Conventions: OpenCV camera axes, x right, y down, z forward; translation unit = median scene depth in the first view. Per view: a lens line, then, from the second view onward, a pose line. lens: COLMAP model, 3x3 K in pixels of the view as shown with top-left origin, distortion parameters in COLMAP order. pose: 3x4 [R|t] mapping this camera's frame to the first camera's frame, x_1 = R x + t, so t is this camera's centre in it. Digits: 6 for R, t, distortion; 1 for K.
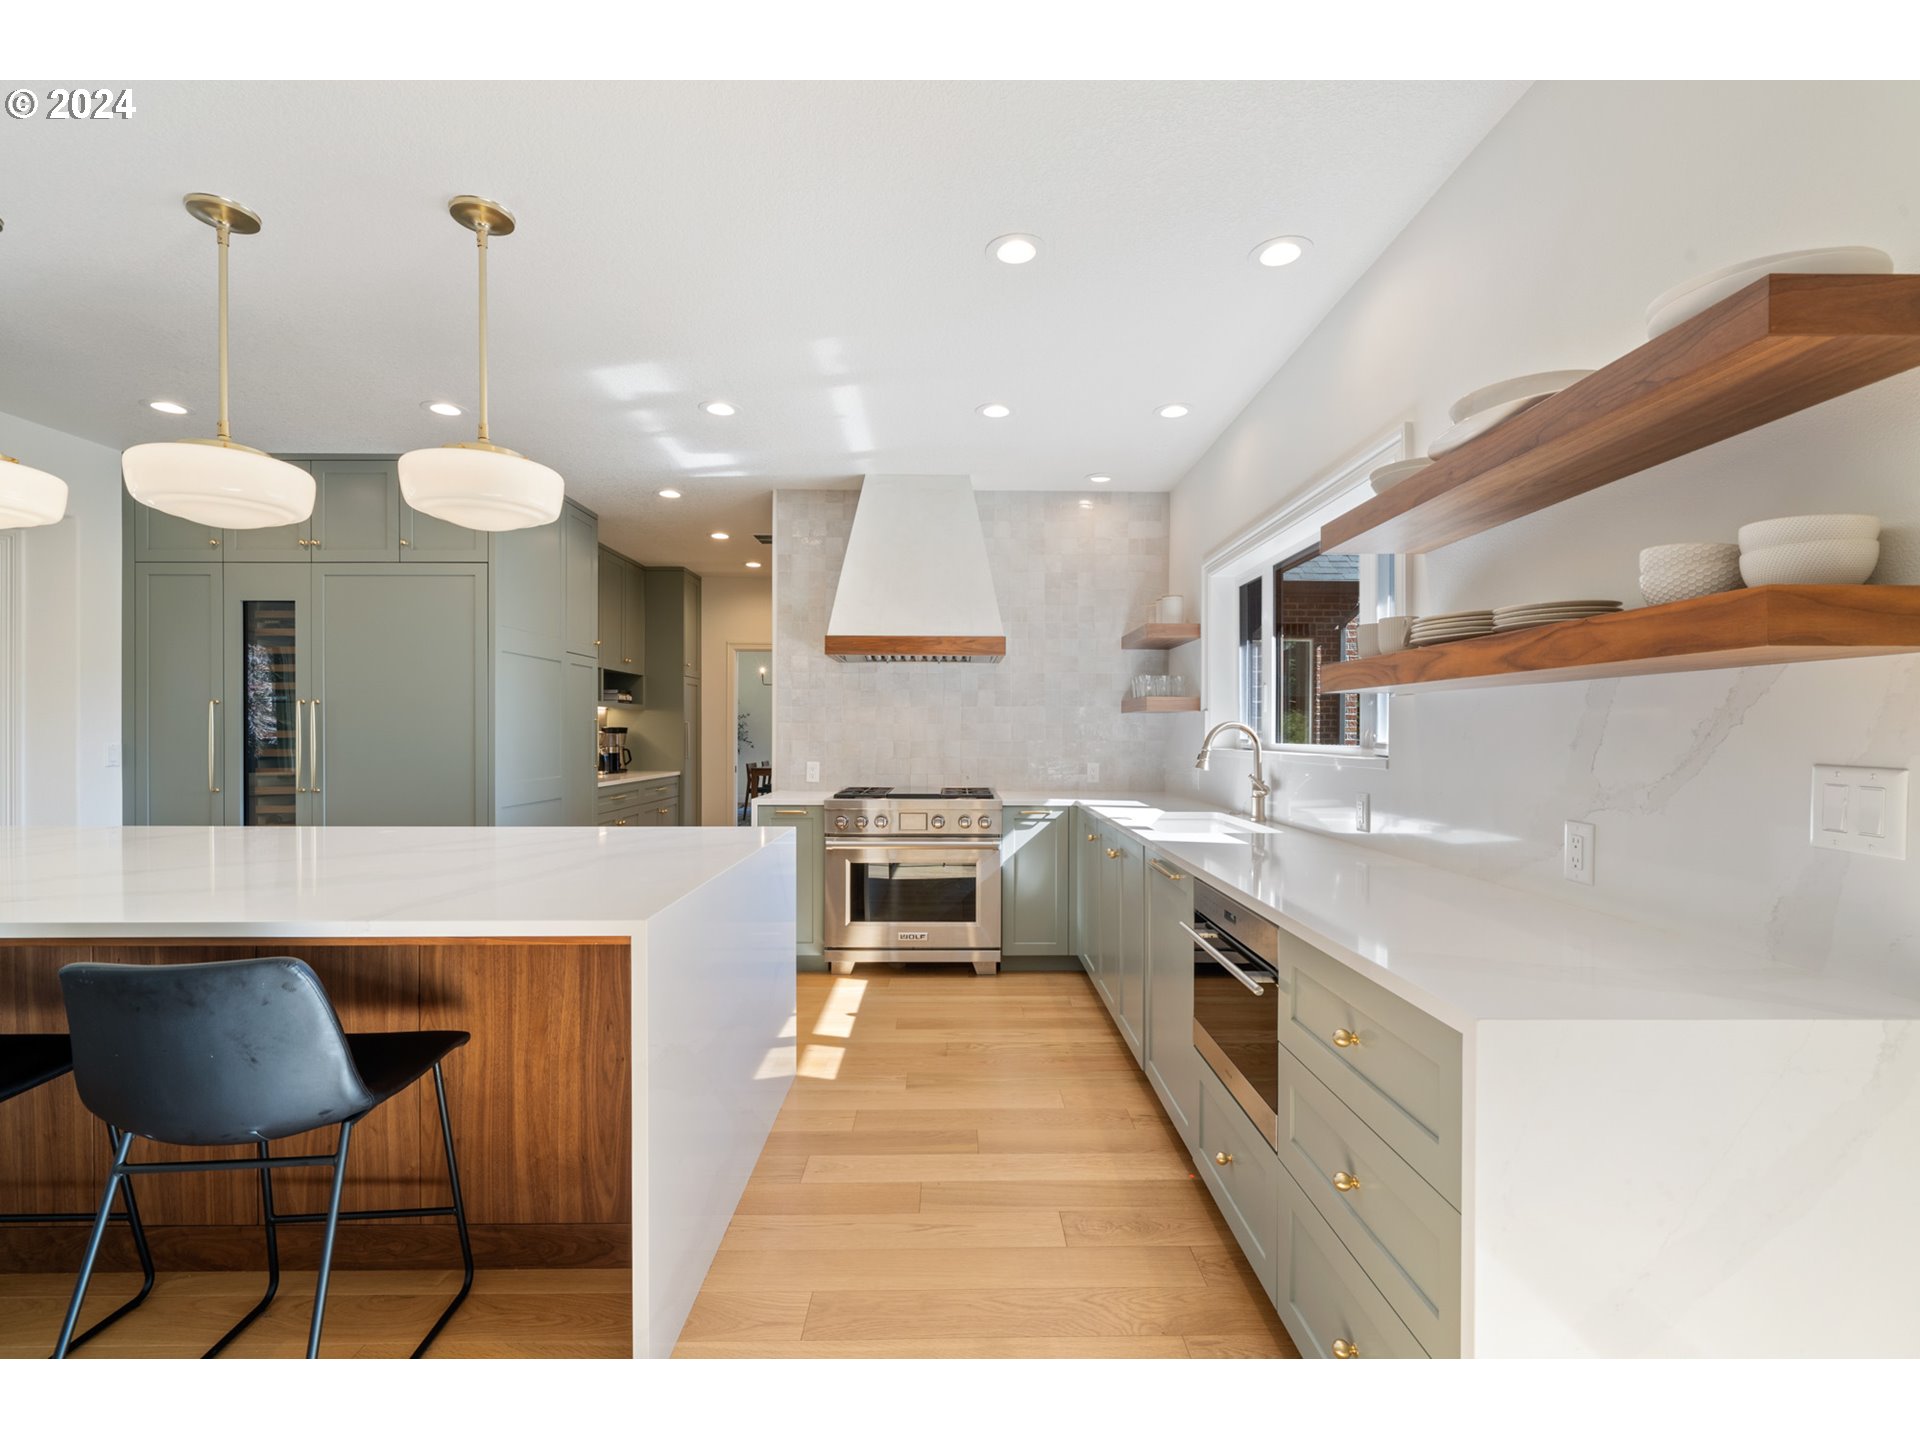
lens RADIAL K [[847.1, 0, 960.0], [0, 847.1, 720.0], [0, 0, 1]] dist [0.000906, 0.000048]
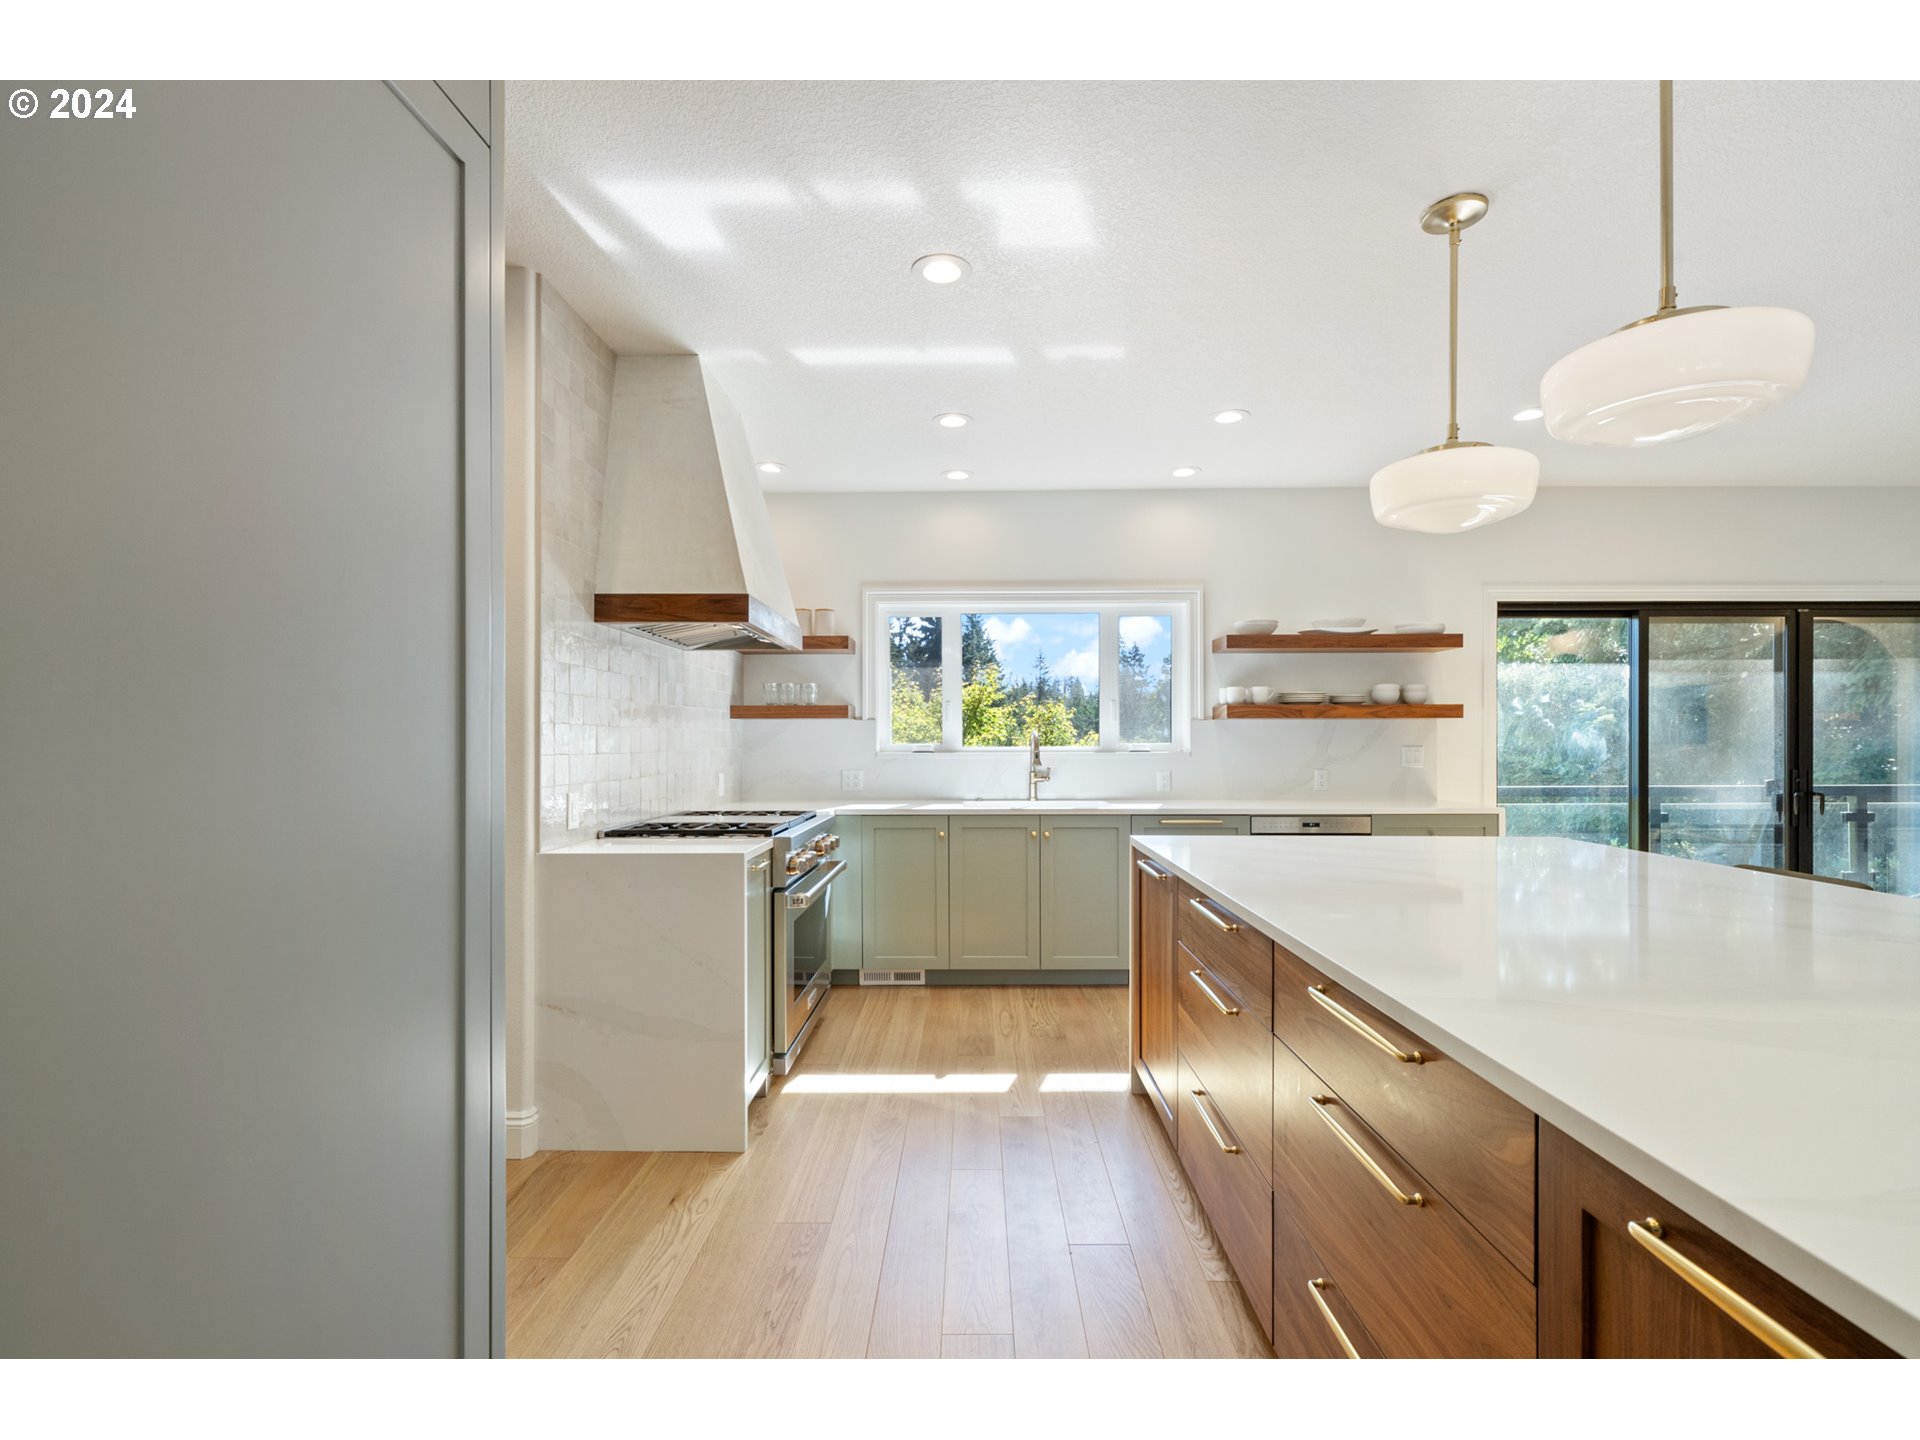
lens RADIAL K [[865.2, 0, 963.9], [0, 865.2, 734.8], [0, 0, 1]] dist [0.000985, 0.000120]
pose [[0.013712, 0.007094, 0.999881, -0.856825], [-0.010024, 0.999926, -0.006957, 0.014044], [-0.999856, -0.009928, 0.013782, 0.844173]]
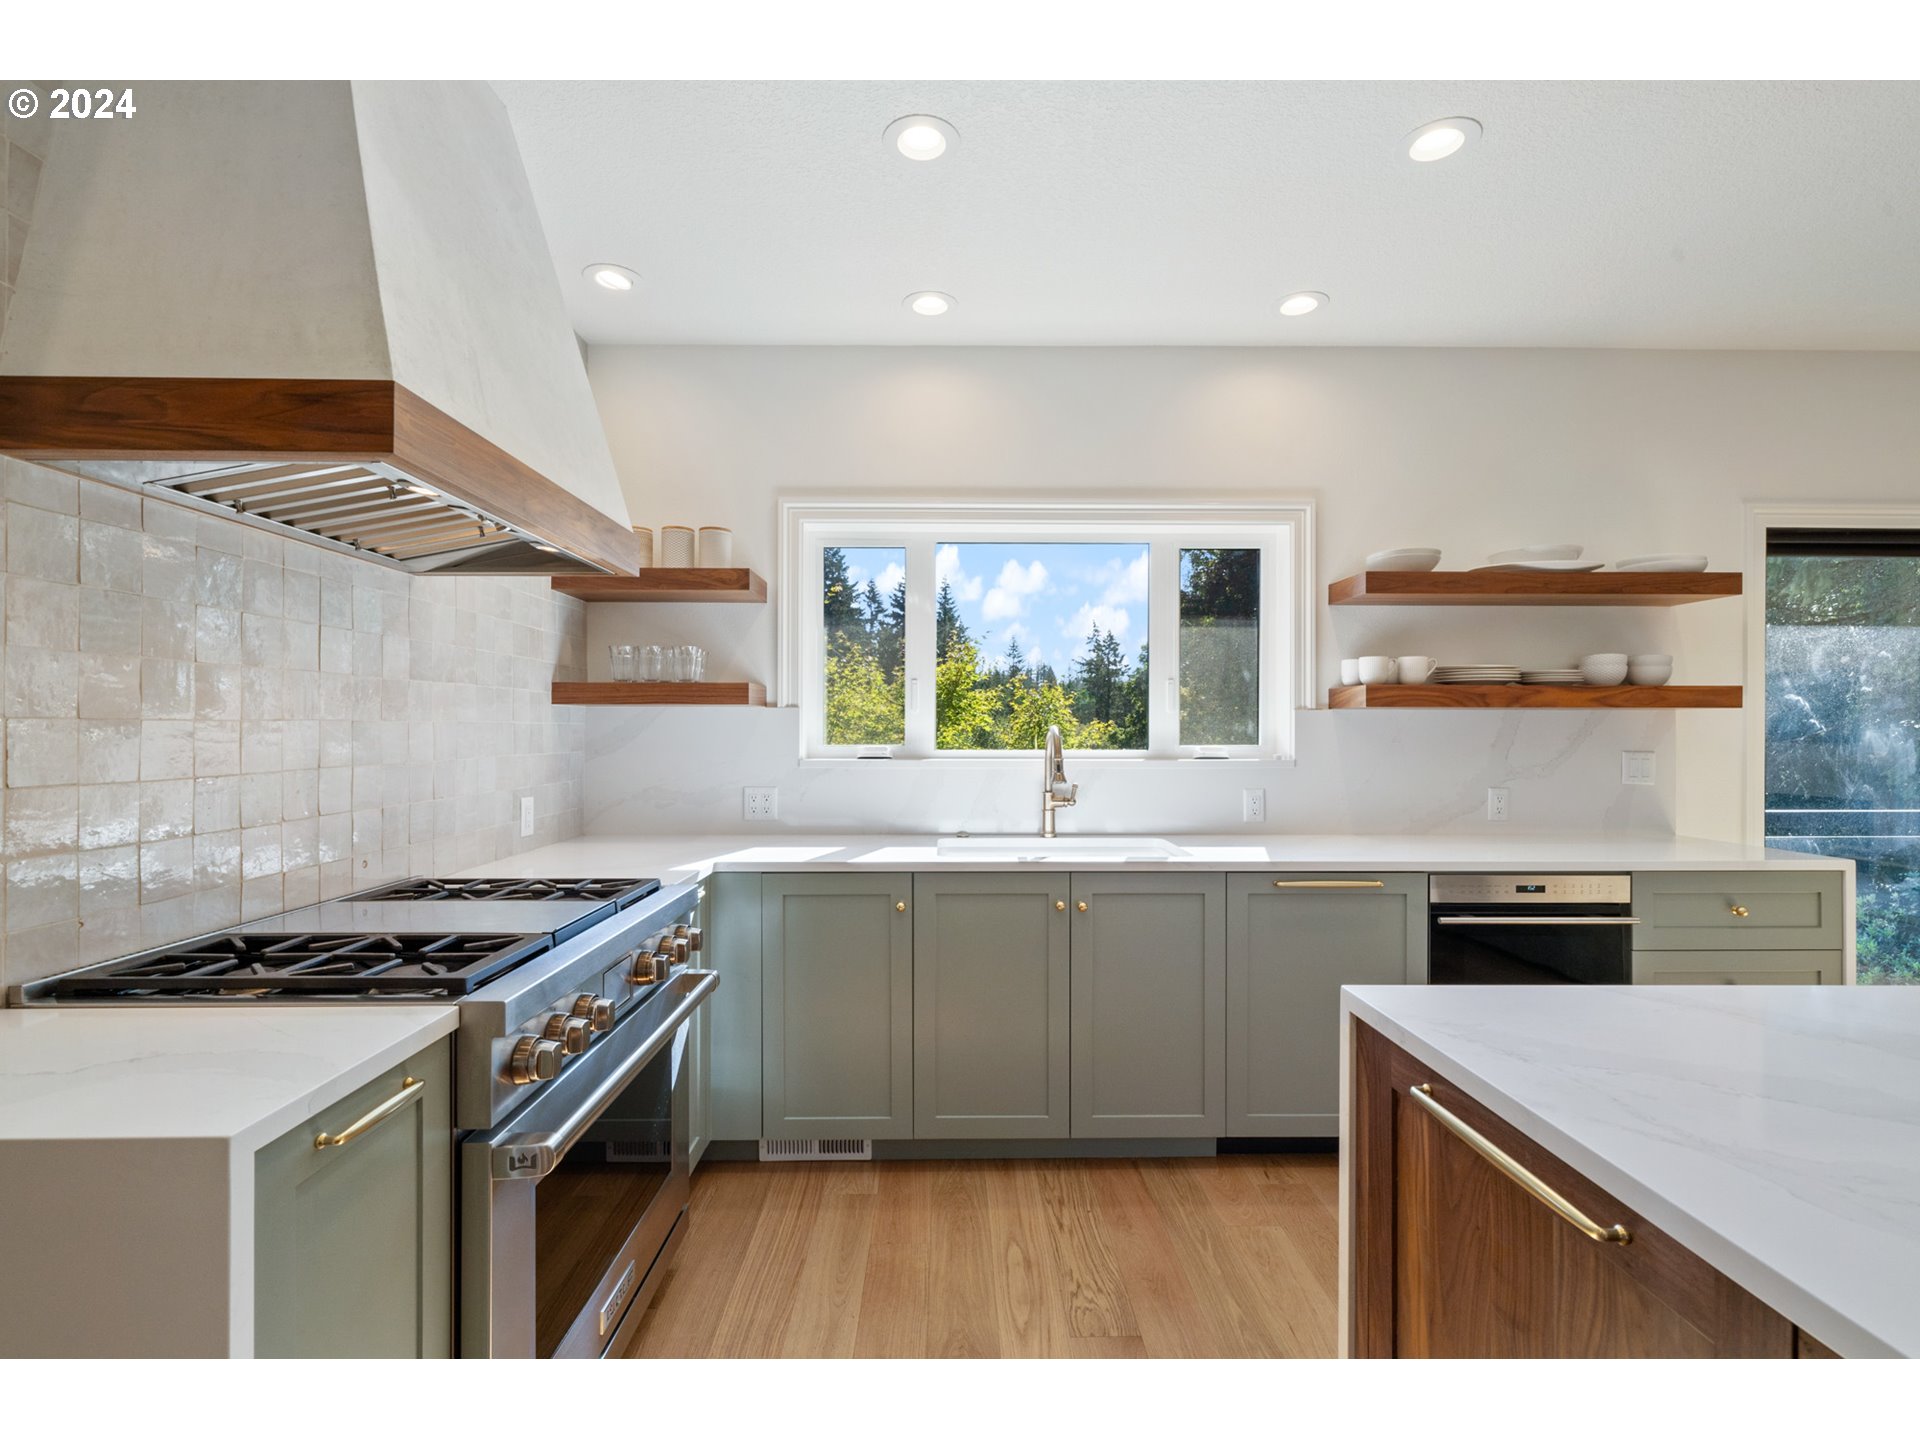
lens RADIAL K [[871.0, 0, 959.7], [0, 871.0, 725.6], [0, 0, 1]] dist [-0.000319, -0.000041]
pose [[-0.011686, 0.003940, 0.999924, -0.439203], [-0.013170, 0.999905, -0.004094, 0.003869], [-0.999845, -0.013217, -0.011633, 0.851322]]
